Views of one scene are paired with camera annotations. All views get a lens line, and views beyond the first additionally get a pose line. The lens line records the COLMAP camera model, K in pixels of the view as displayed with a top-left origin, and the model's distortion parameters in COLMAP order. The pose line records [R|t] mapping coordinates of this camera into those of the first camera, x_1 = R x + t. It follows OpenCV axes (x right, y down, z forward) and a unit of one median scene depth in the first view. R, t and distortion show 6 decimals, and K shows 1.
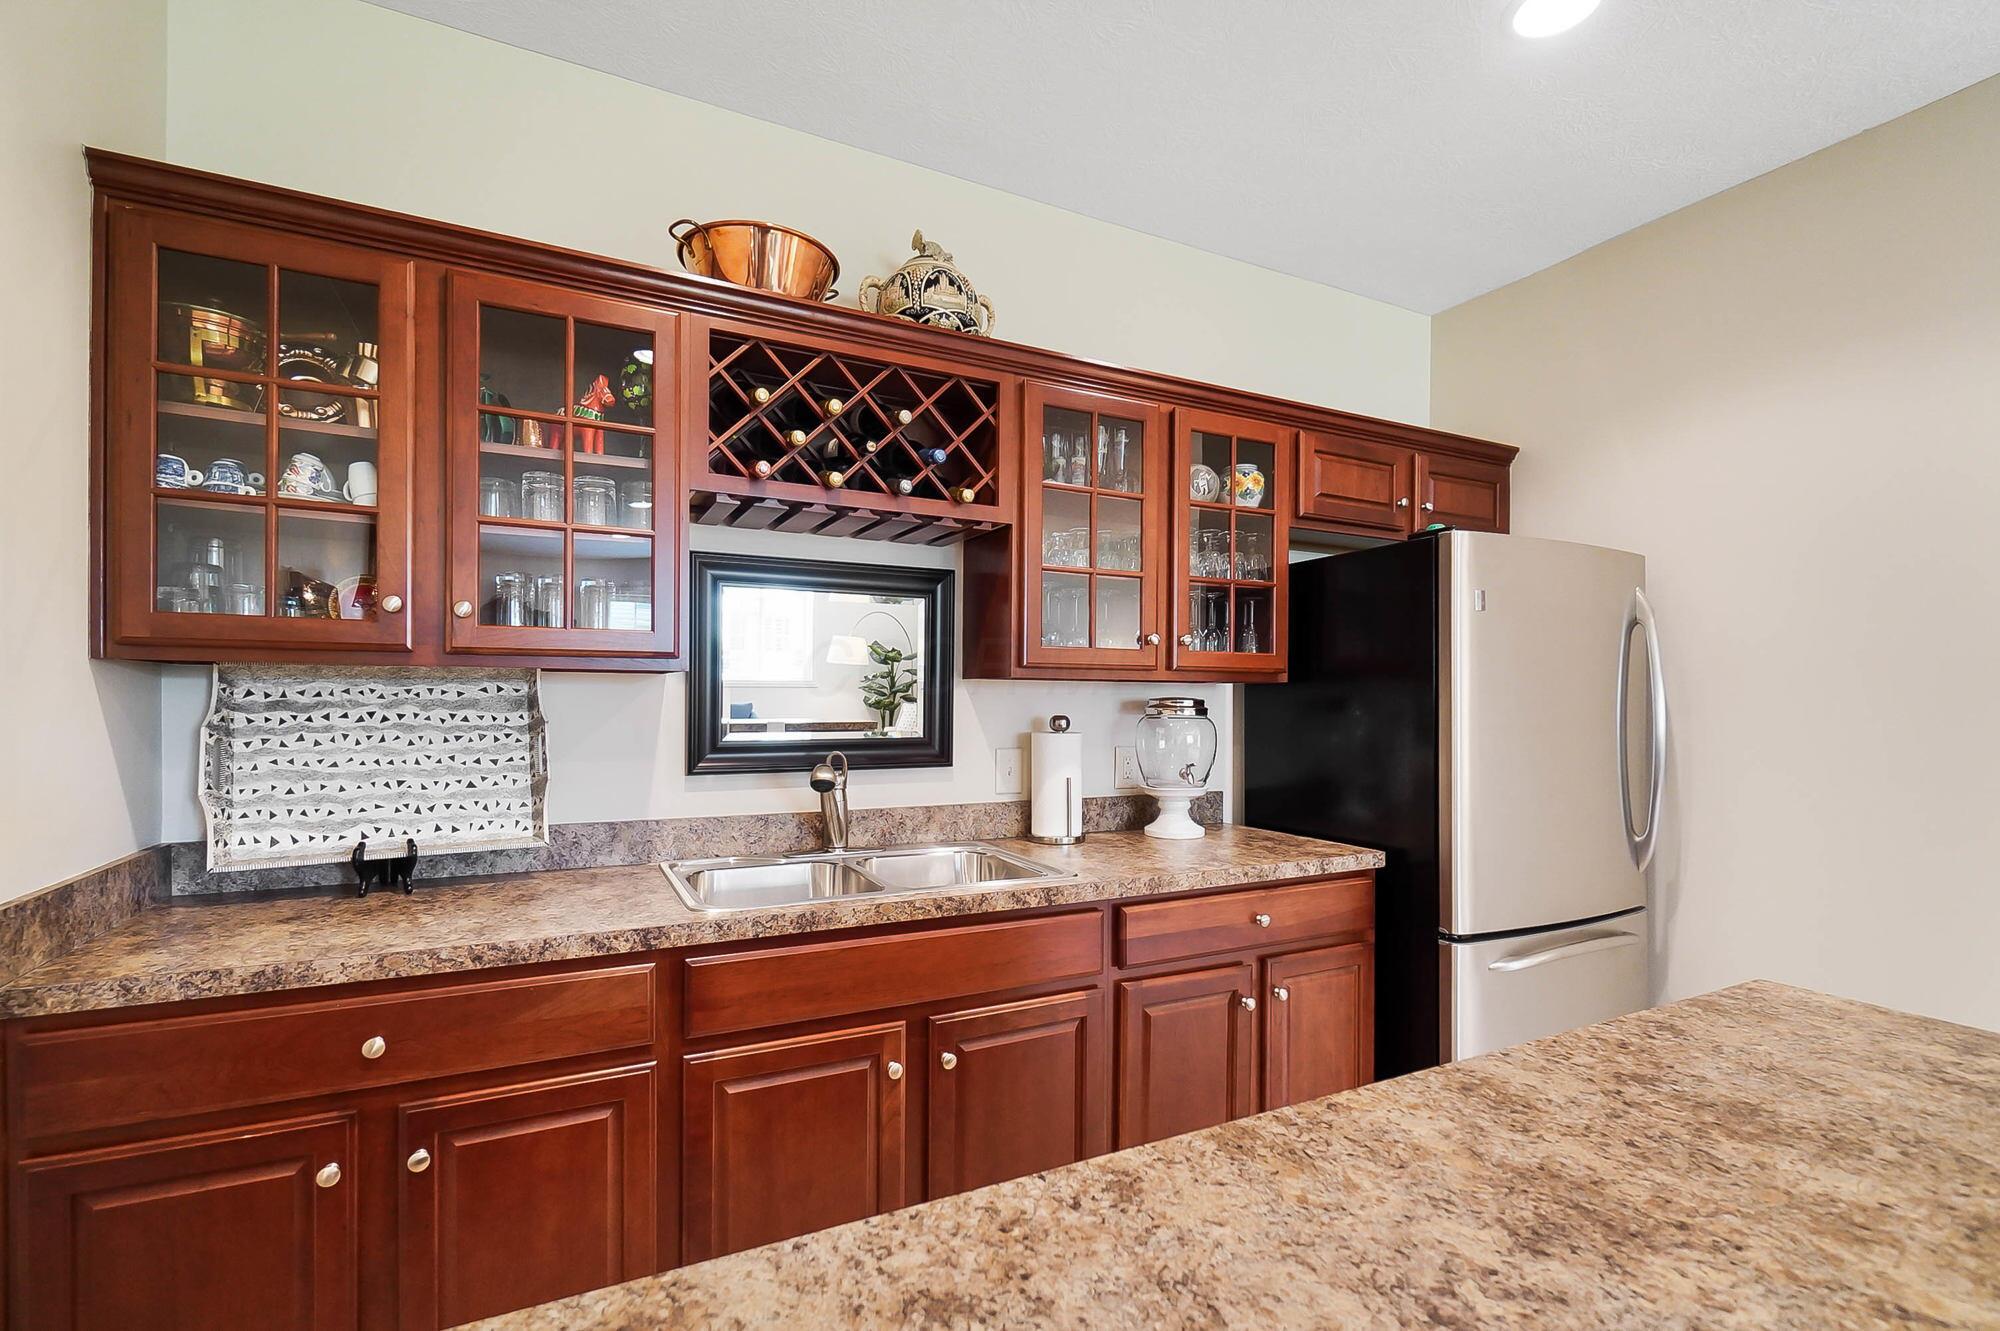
lens RADIAL K [[875.2, 0, 988.7], [0, 875.2, 698.0], [0, 0, 1]] dist [-0.000695, -0.000229]
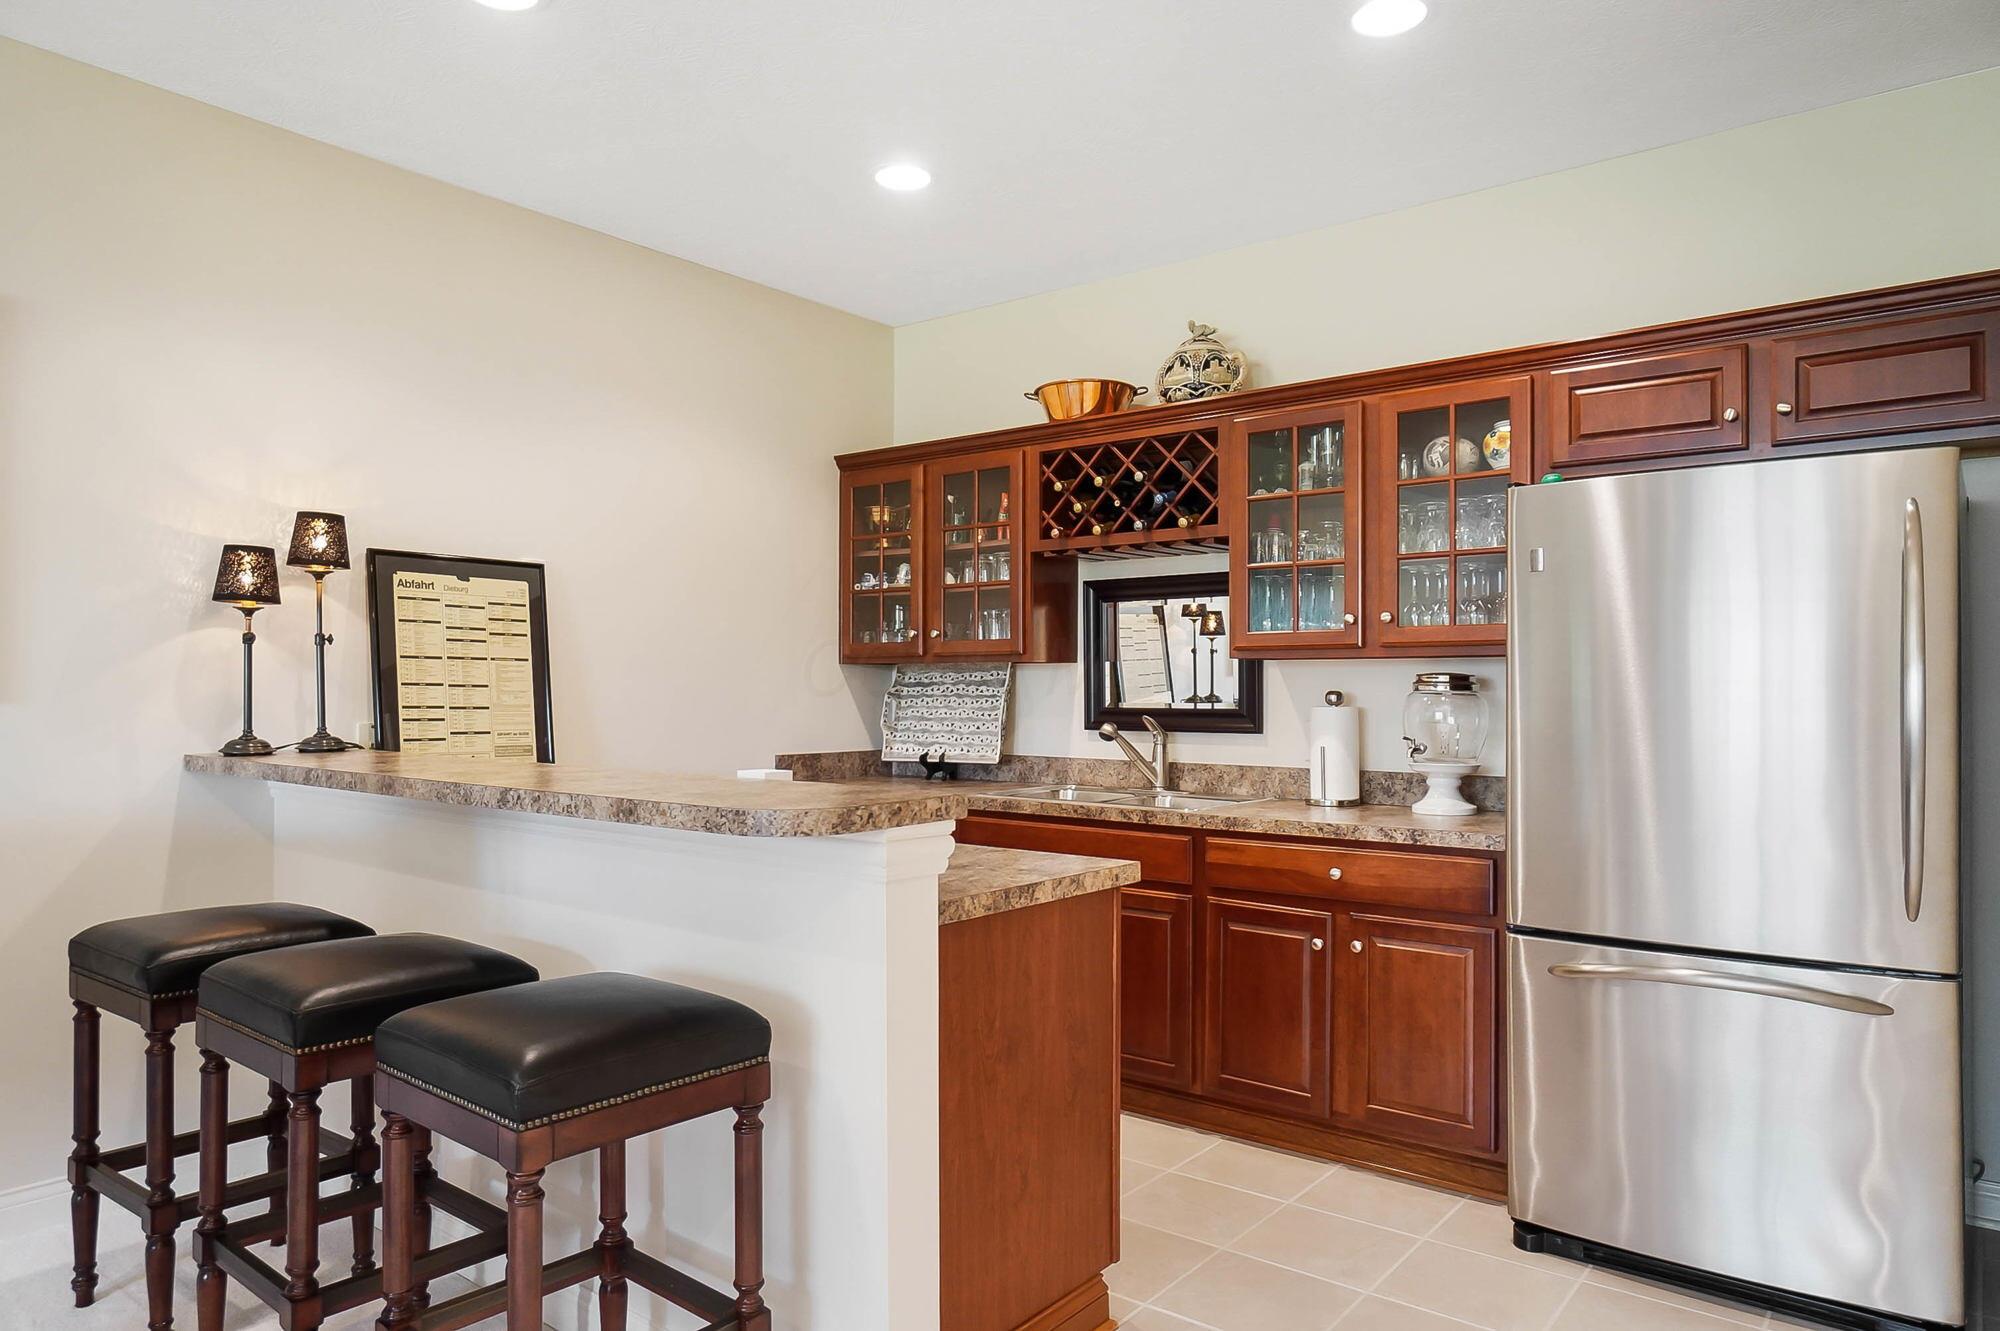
lens RADIAL K [[1279.4, 0, 1000.0], [0, 1279.4, 665.5], [0, 0, 1]] dist [-0.003815, -0.001100]
pose [[0.424938, -0.020262, -0.904995, 1.851580], [0.005548, 0.999789, -0.019779, 0.023986], [0.905205, 0.003384, 0.424961, -0.082460]]
